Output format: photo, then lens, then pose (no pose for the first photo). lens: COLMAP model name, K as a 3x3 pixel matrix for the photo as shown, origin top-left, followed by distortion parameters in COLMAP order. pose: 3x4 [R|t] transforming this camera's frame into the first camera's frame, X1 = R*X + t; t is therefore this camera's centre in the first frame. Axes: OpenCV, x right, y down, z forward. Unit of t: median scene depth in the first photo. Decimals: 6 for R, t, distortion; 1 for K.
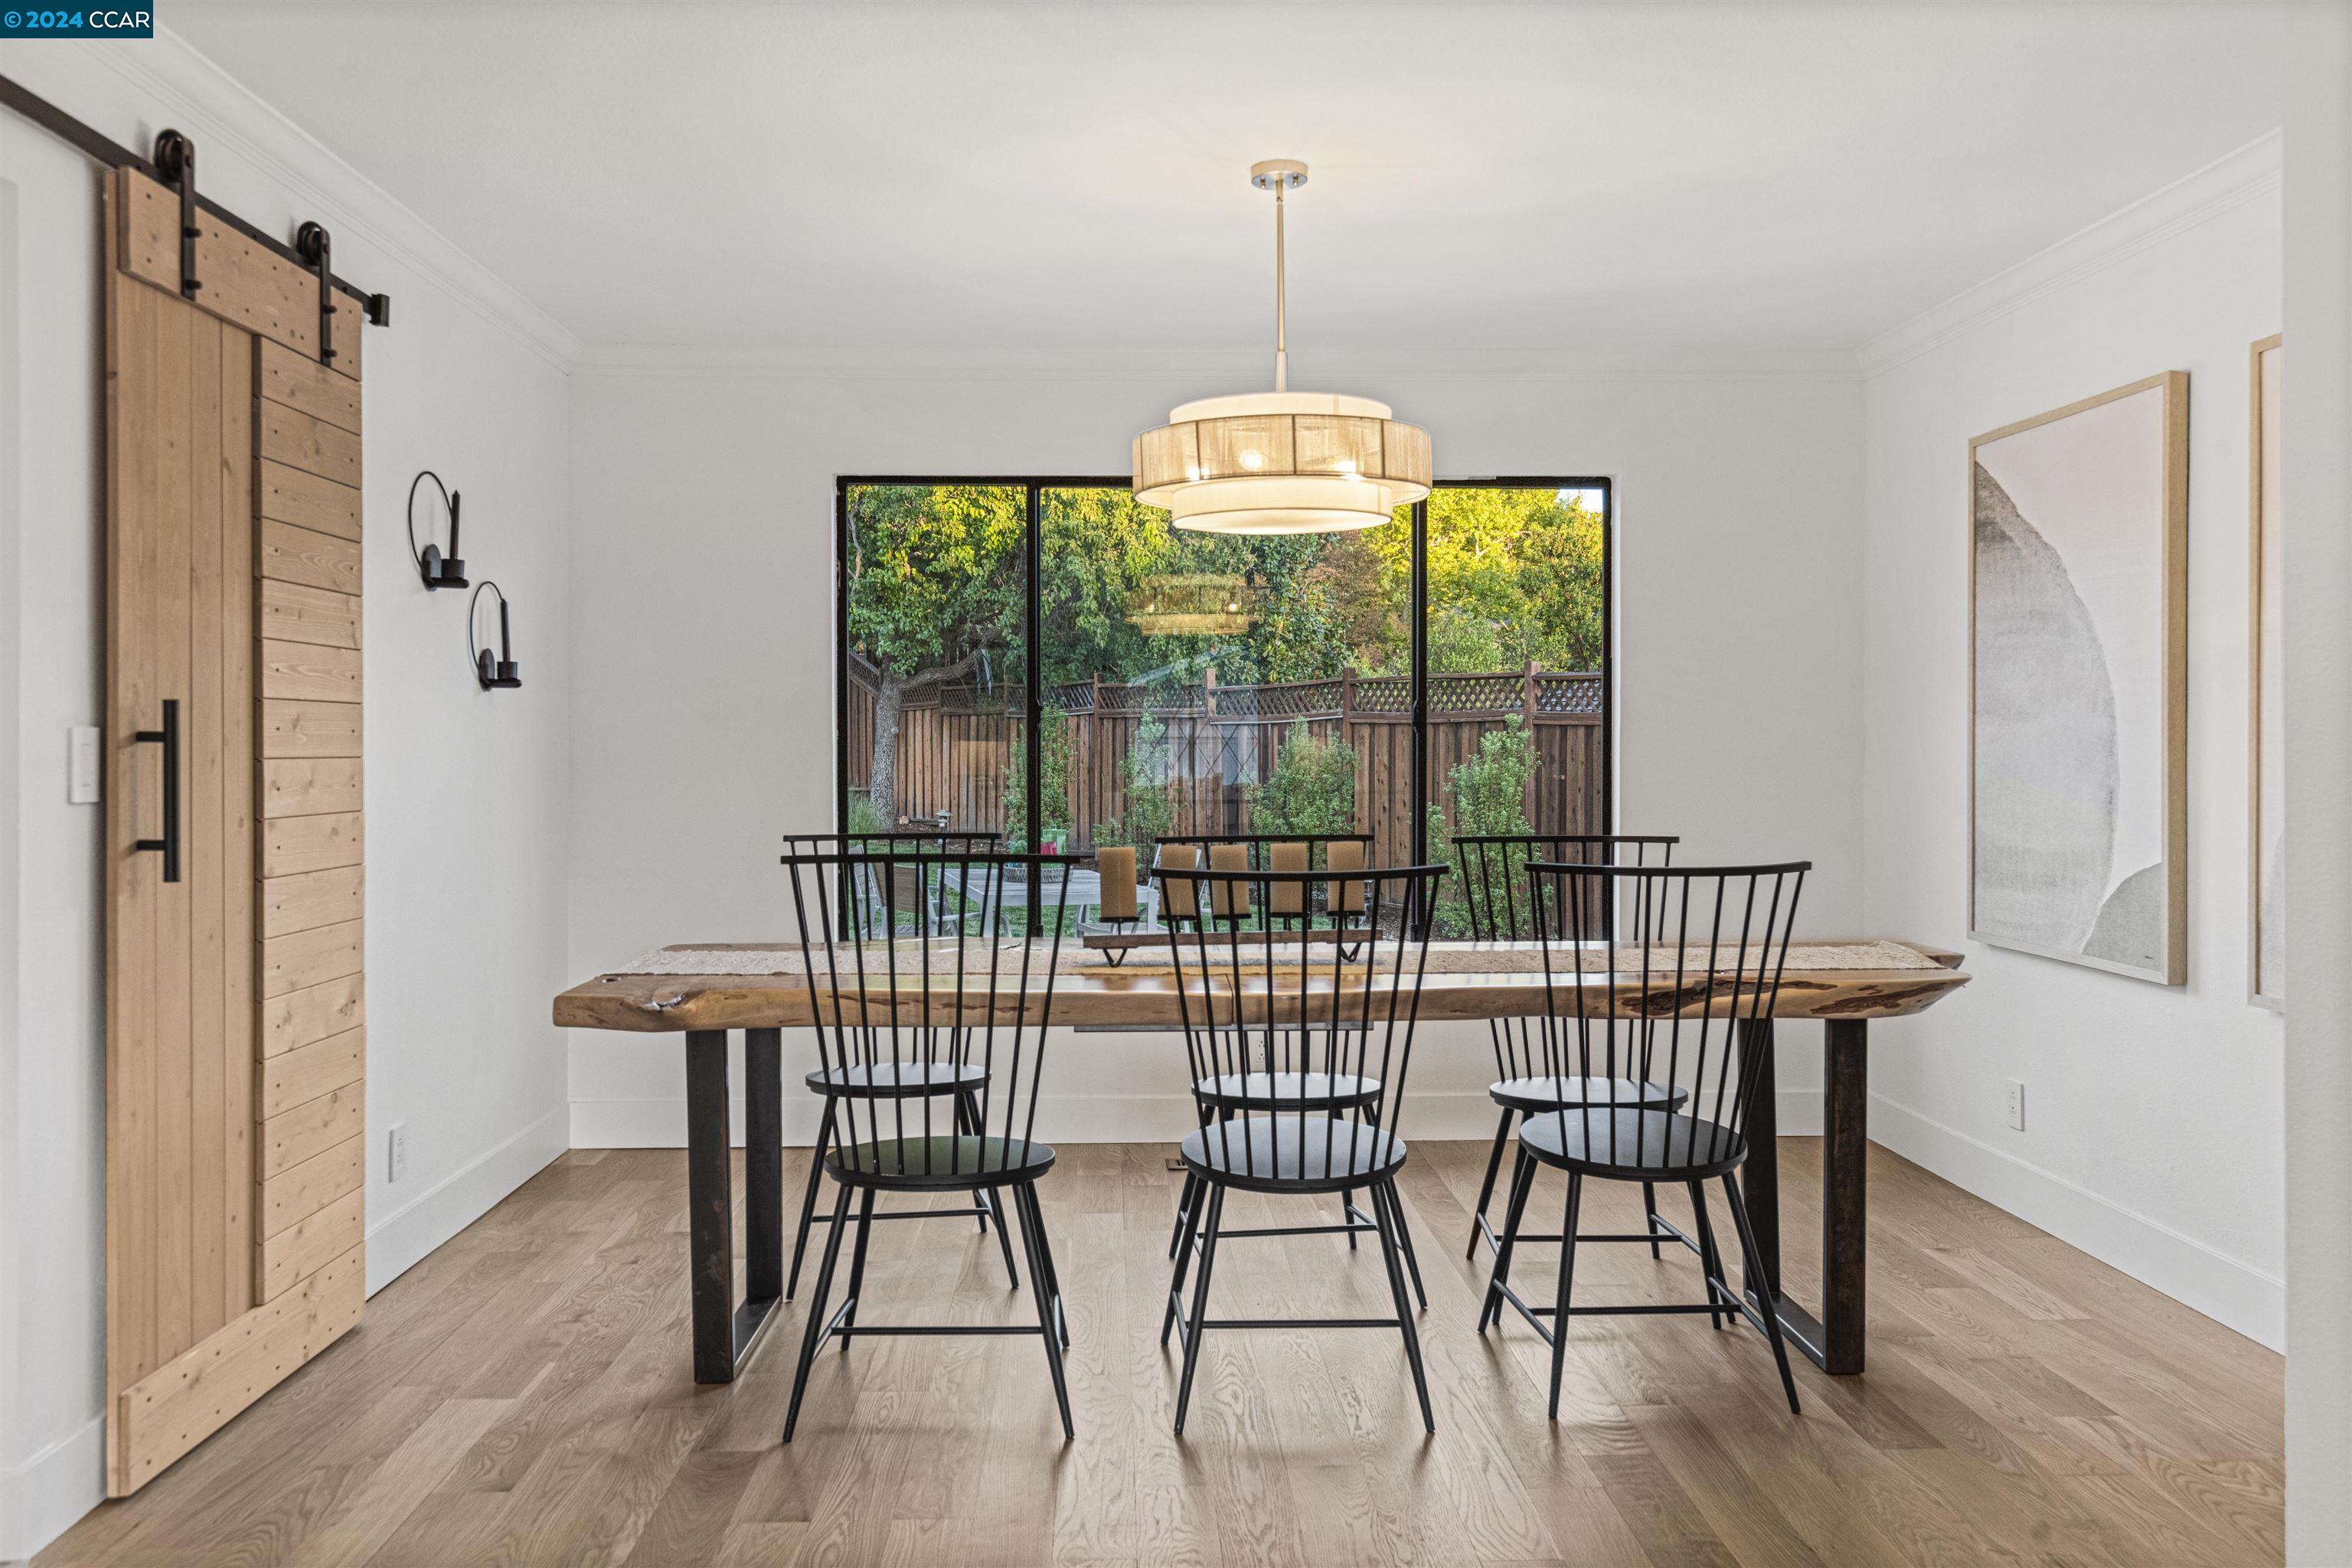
lens RADIAL K [[1800.4, 0, 1170.6], [0, 1800.4, 753.9], [0, 0, 1]] dist [-0.009085, -0.003311]
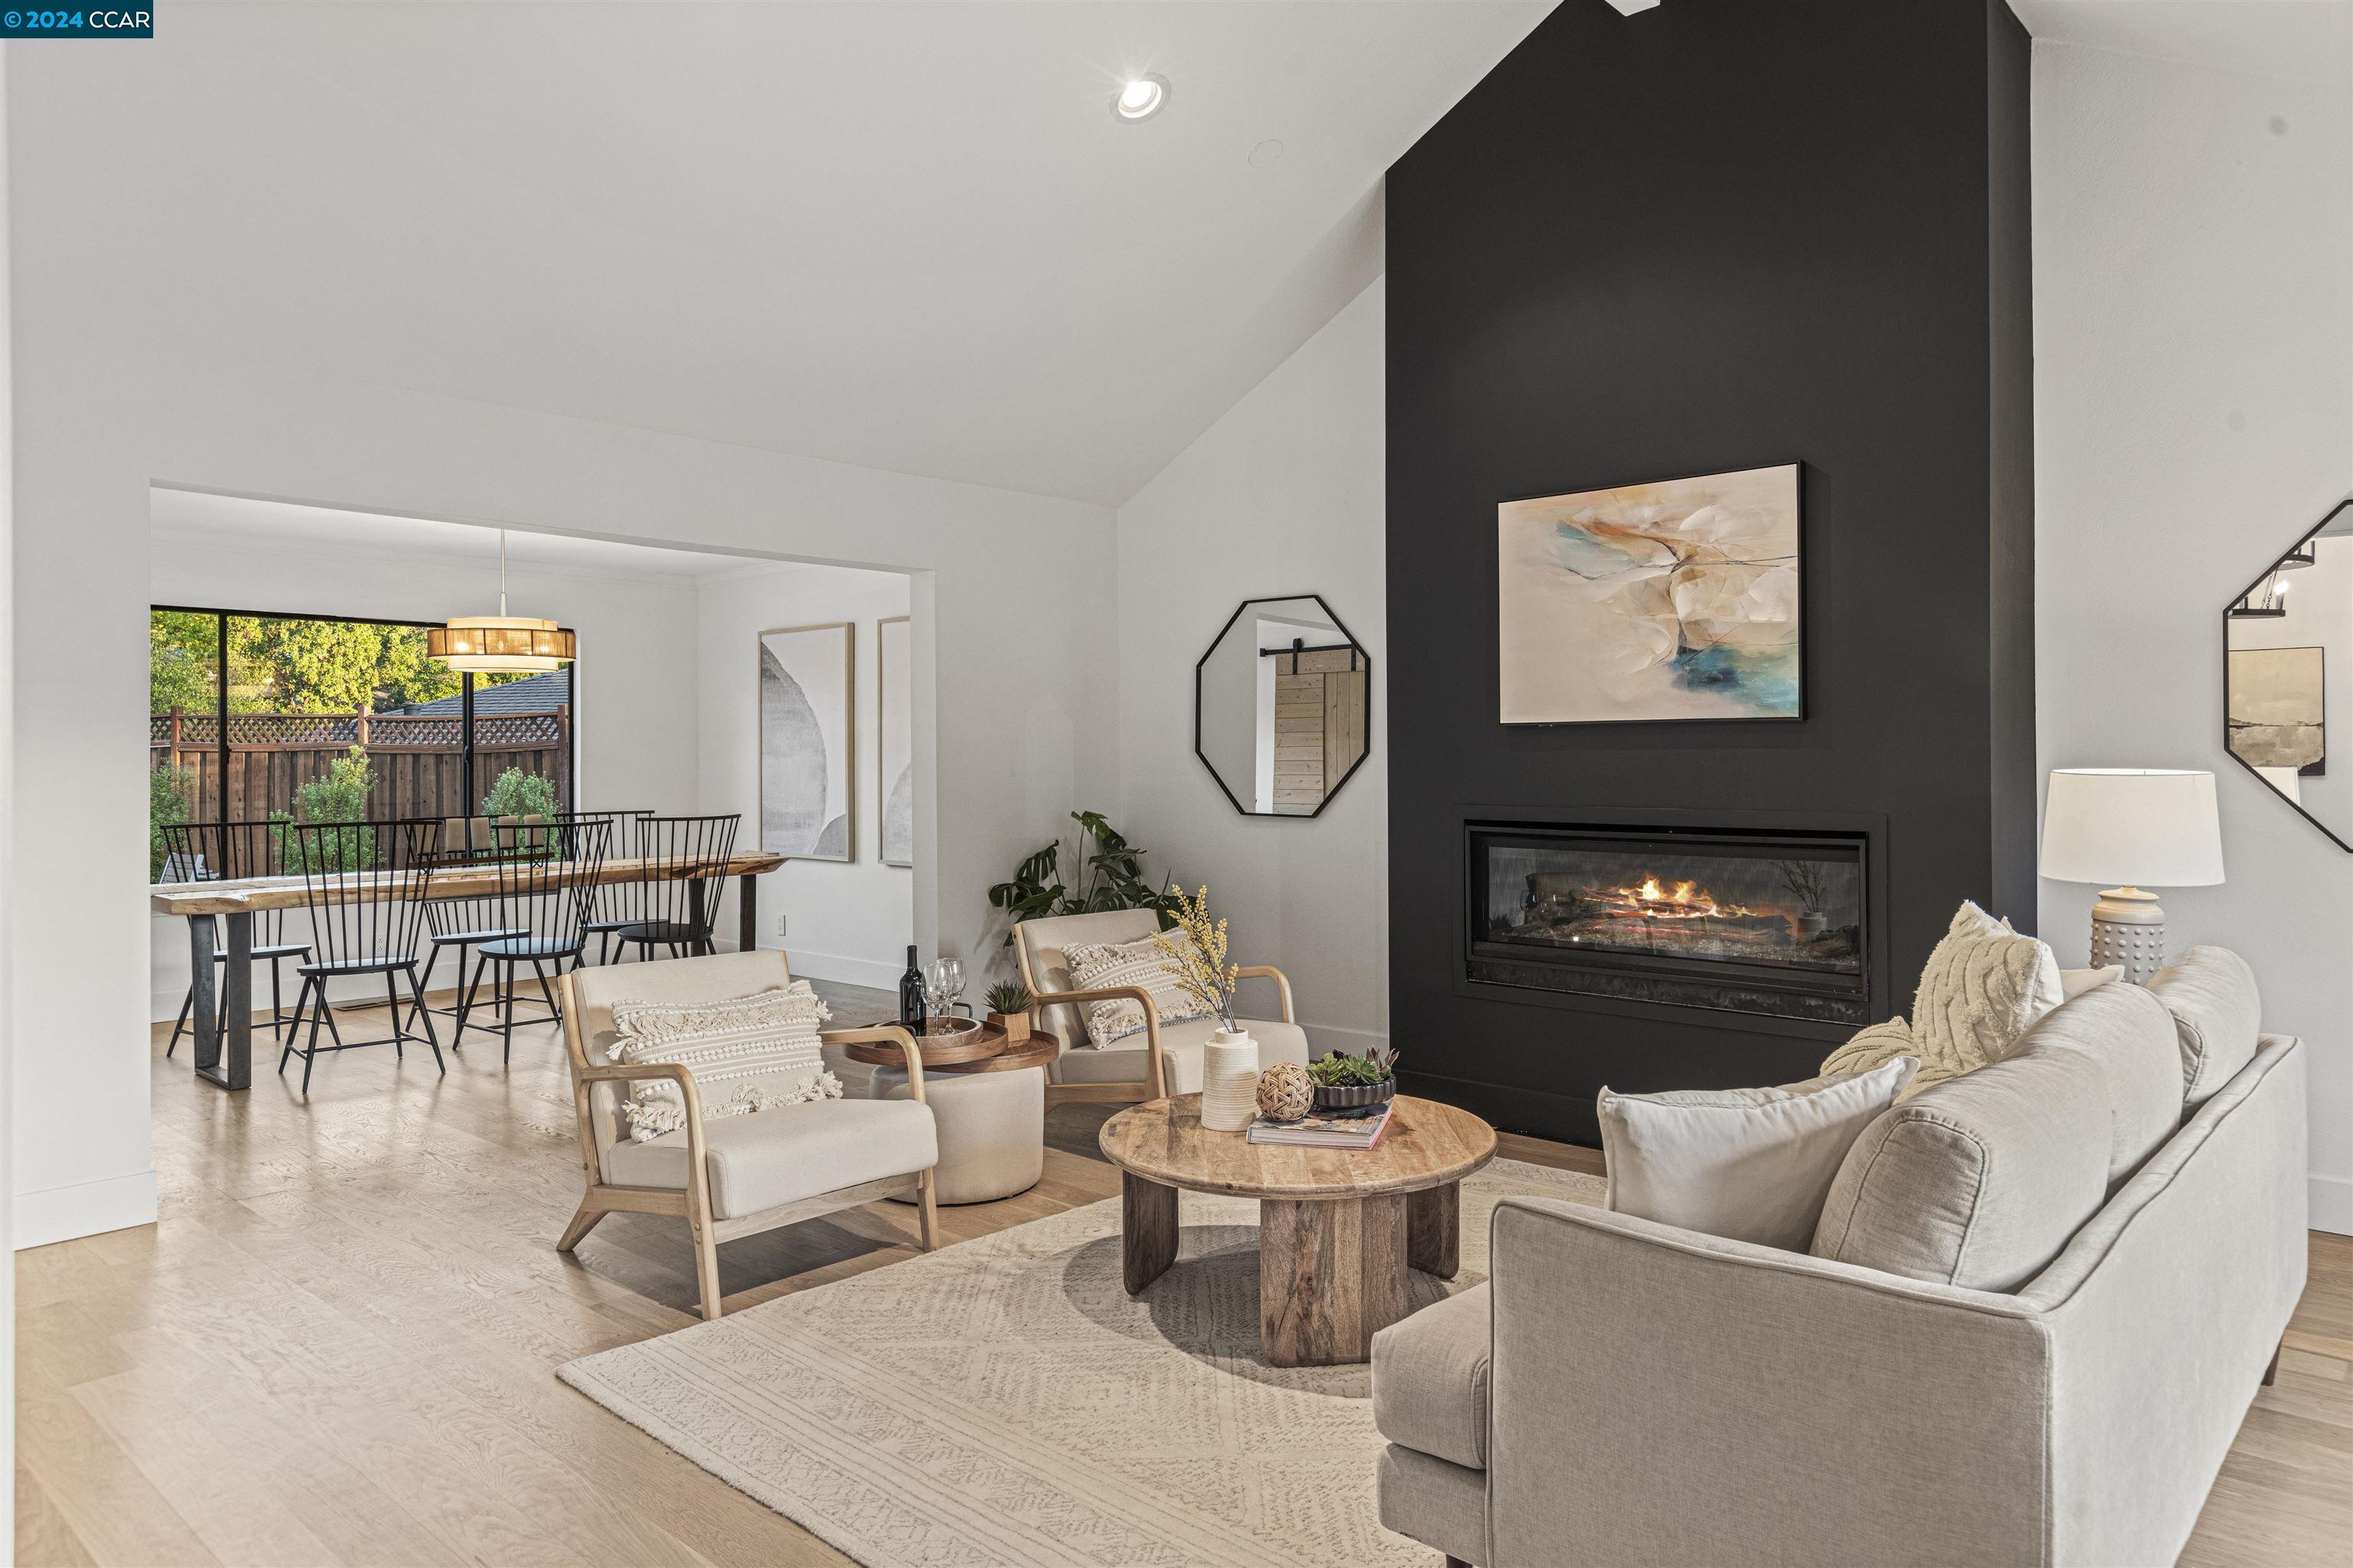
lens RADIAL K [[1501.4, 0, 1197.0], [0, 1501.4, 759.7], [0, 0, 1]] dist [0.013448, -0.001746]
pose [[0.694412, -0.002719, 0.719572, -0.603561], [0.008836, 0.999950, -0.004749, -0.001598], [-0.719523, 0.009656, 0.694401, -0.798052]]
